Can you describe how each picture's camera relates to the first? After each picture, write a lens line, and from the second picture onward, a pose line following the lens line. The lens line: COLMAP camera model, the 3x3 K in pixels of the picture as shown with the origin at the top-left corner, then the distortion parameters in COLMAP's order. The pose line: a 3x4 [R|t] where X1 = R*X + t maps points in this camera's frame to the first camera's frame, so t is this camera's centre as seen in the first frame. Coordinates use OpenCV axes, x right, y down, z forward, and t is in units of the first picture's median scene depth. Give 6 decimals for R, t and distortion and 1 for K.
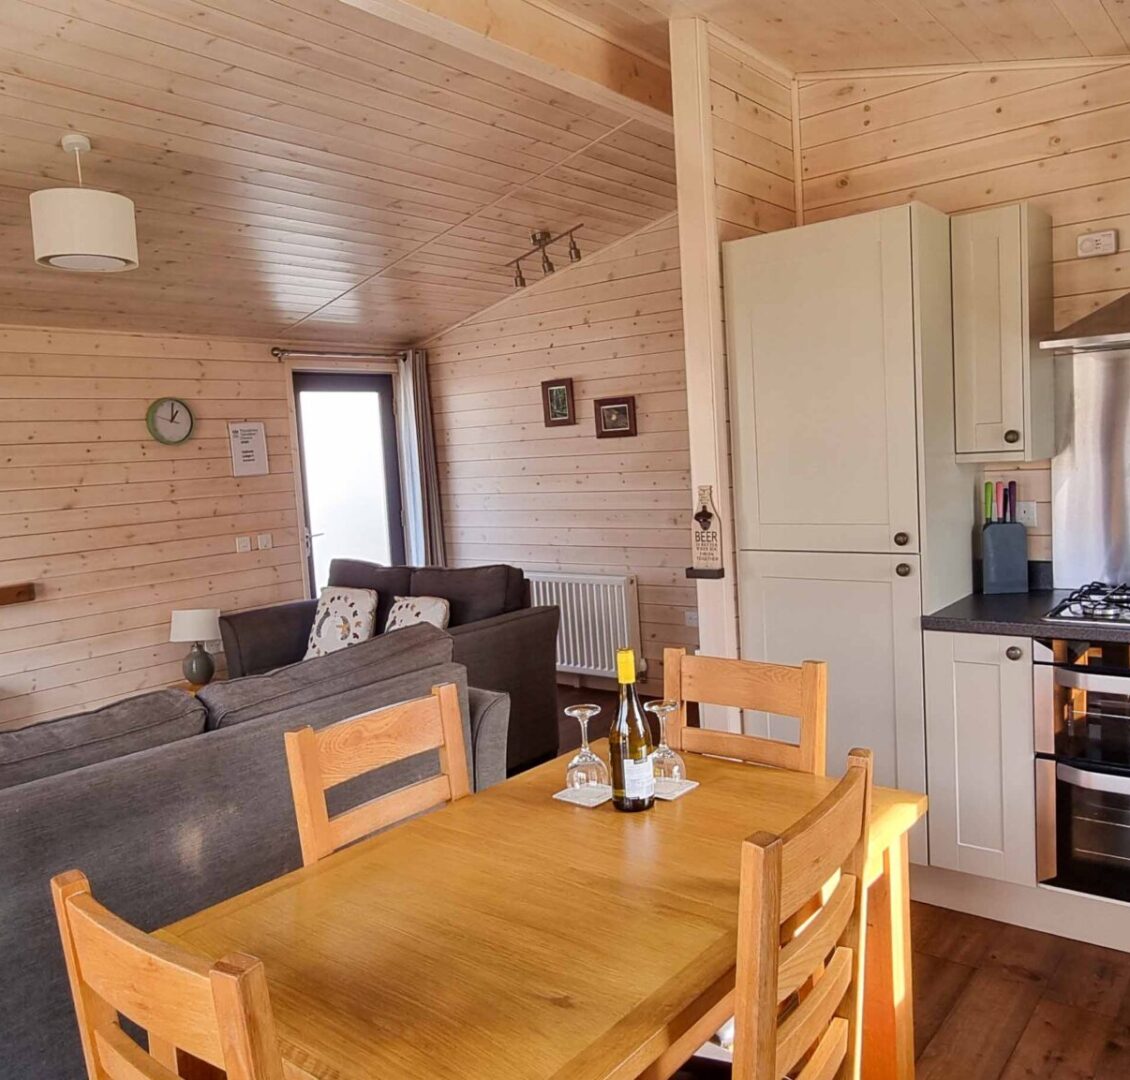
lens RADIAL K [[971.7, 0, 564.7], [0, 971.7, 540.3], [0, 0, 1]] dist [-0.005258, -0.005303]
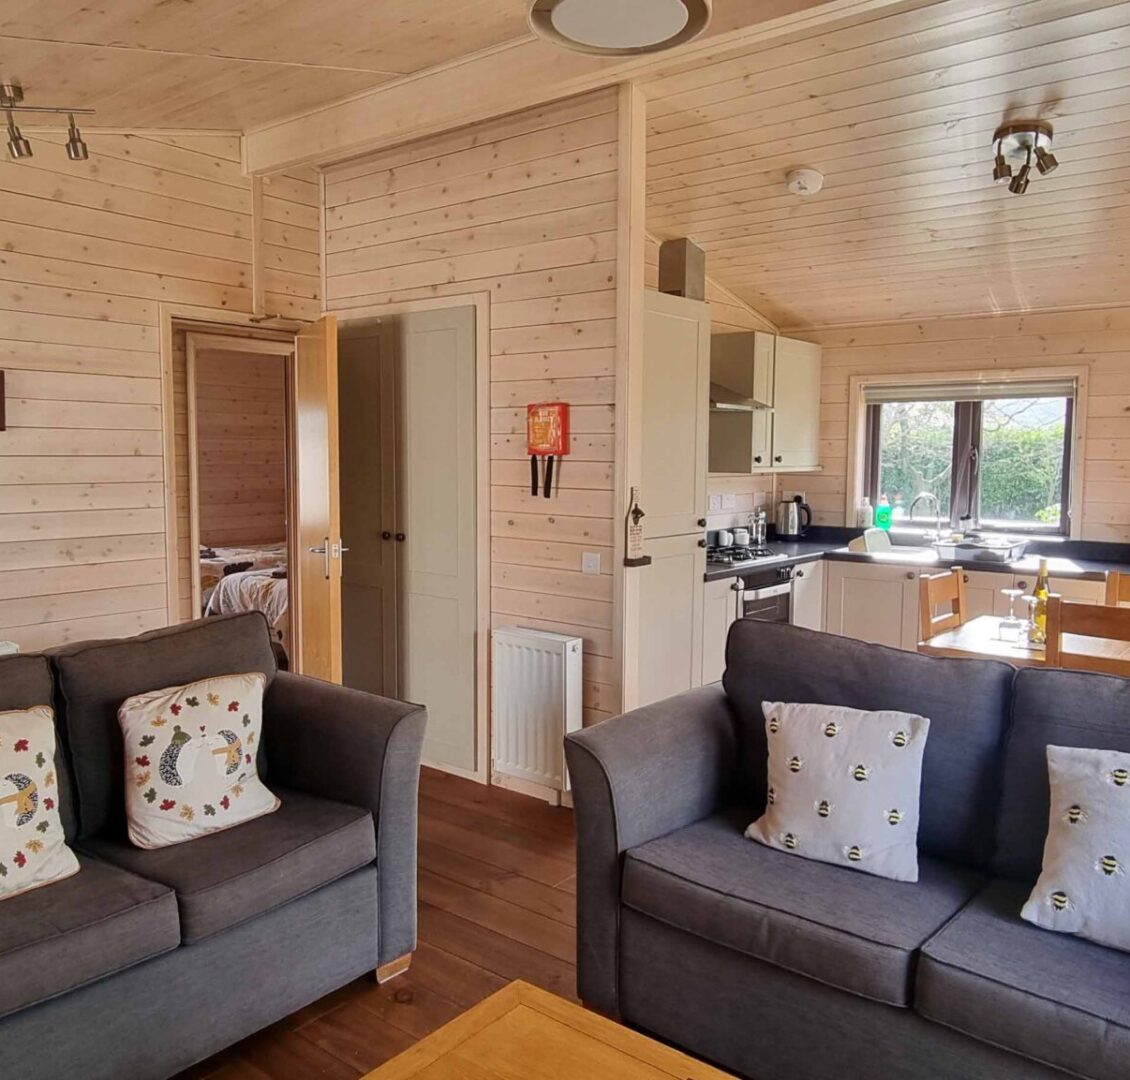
lens RADIAL K [[971.7, 0, 564.6], [0, 971.7, 539.0], [0, 0, 1]] dist [-0.005258, -0.005303]
pose [[-0.004711, -0.030657, 0.999519, -0.760274], [0.086648, 0.995758, 0.030950, -0.027020], [-0.996228, 0.086753, -0.002035, 0.808287]]
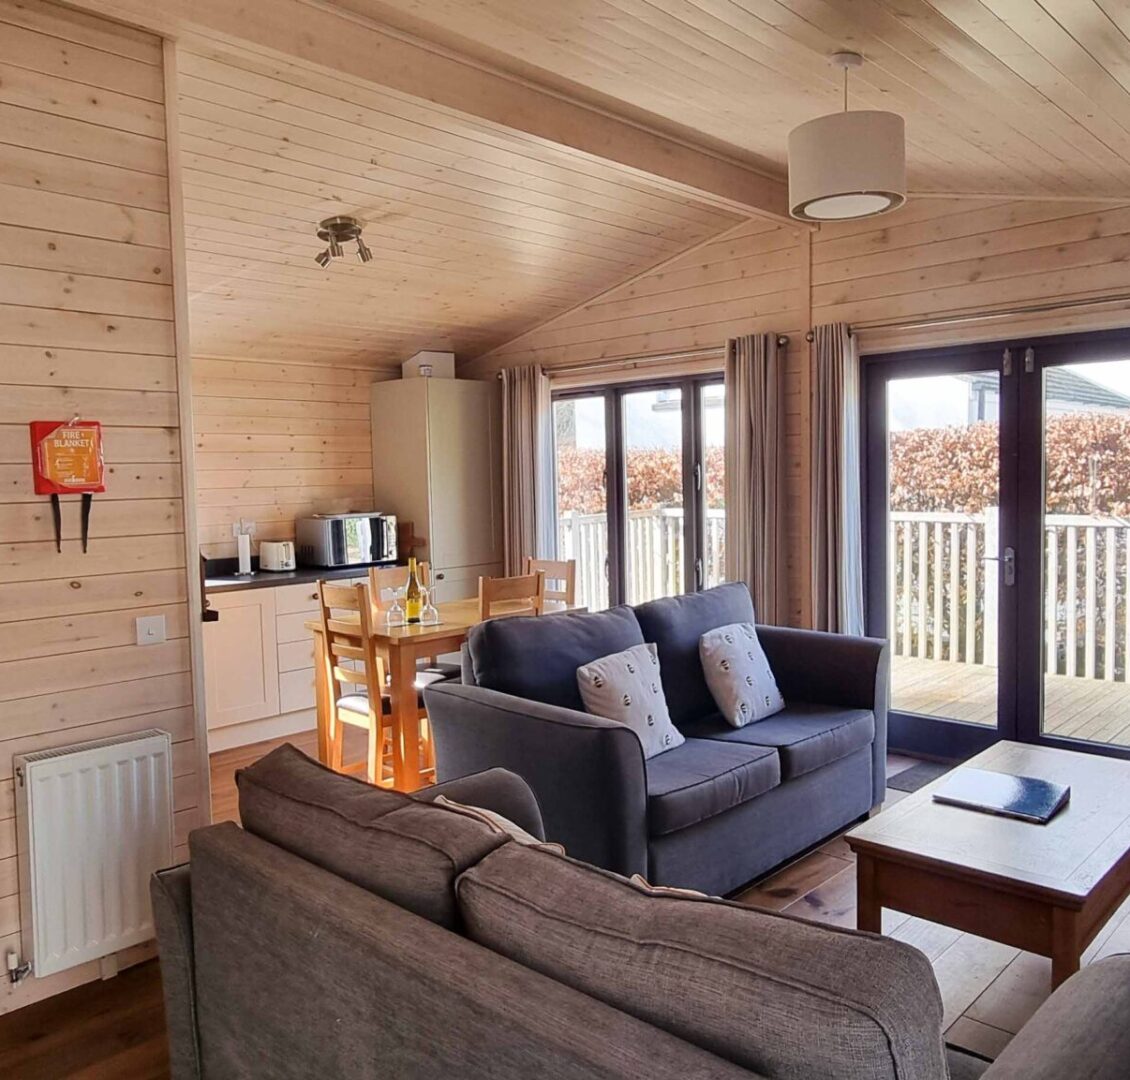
lens RADIAL K [[971.7, 0, 564.7], [0, 971.7, 540.7], [0, 0, 1]] dist [-0.005258, -0.005303]
pose [[-0.993464, 0.078294, 0.083059, -0.226165], [0.090534, 0.983657, 0.155639, -0.118300], [-0.069516, 0.162141, -0.984316, 1.431957]]
